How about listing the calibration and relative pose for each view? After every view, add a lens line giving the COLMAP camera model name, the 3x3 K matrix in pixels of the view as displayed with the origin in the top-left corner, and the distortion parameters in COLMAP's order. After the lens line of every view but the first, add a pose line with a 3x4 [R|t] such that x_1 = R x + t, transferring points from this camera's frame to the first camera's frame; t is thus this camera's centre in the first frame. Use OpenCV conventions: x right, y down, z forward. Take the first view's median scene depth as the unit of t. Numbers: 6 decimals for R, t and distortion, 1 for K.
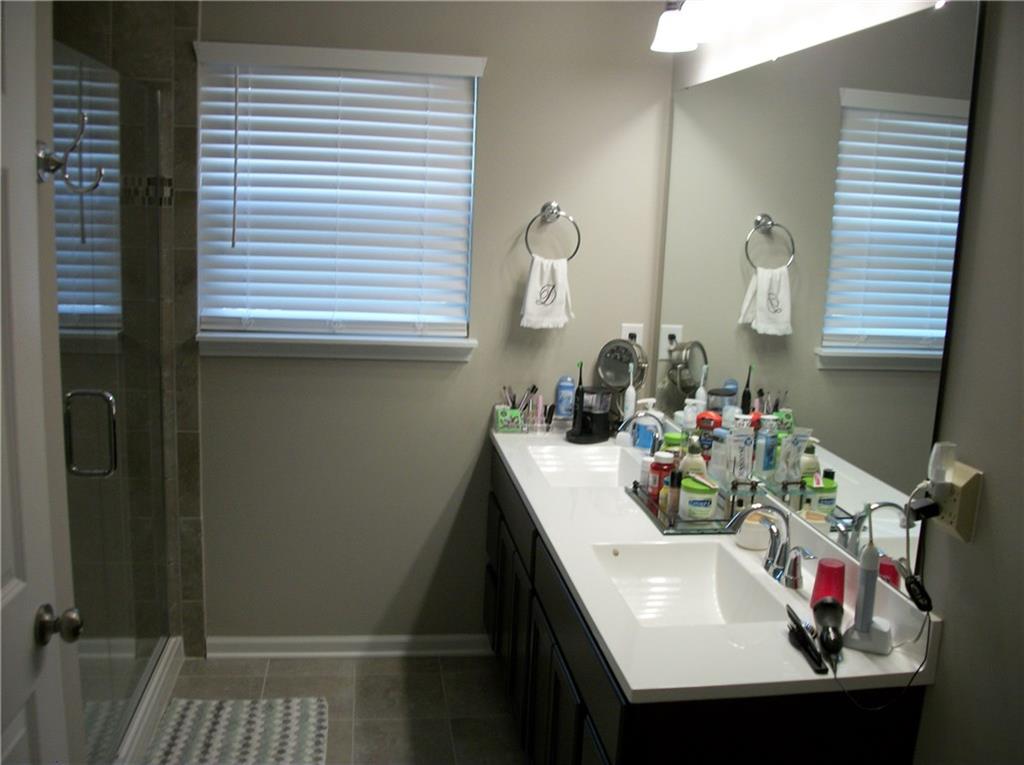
lens RADIAL K [[987.0, 0, 512.7], [0, 987.0, 382.9], [0, 0, 1]] dist [-0.112650, 0.000000]
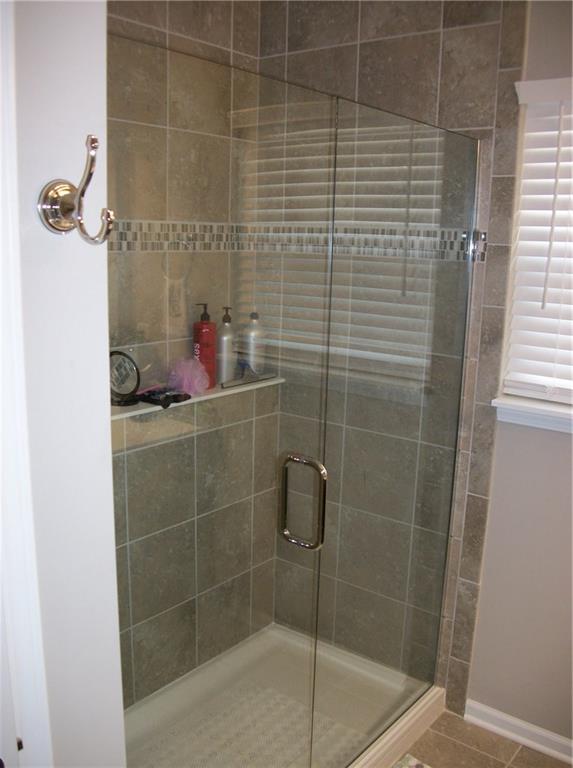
lens RADIAL K [[740.2, 0, 265.1], [0, 740.2, 399.8], [0, 0, 1]] dist [-0.112650, 0.000000]
pose [[0.673146, 0.133911, -0.727284, 0.041224], [-0.121661, 0.990121, 0.069701, -0.070868], [0.729433, 0.041563, 0.682788, 0.355053]]
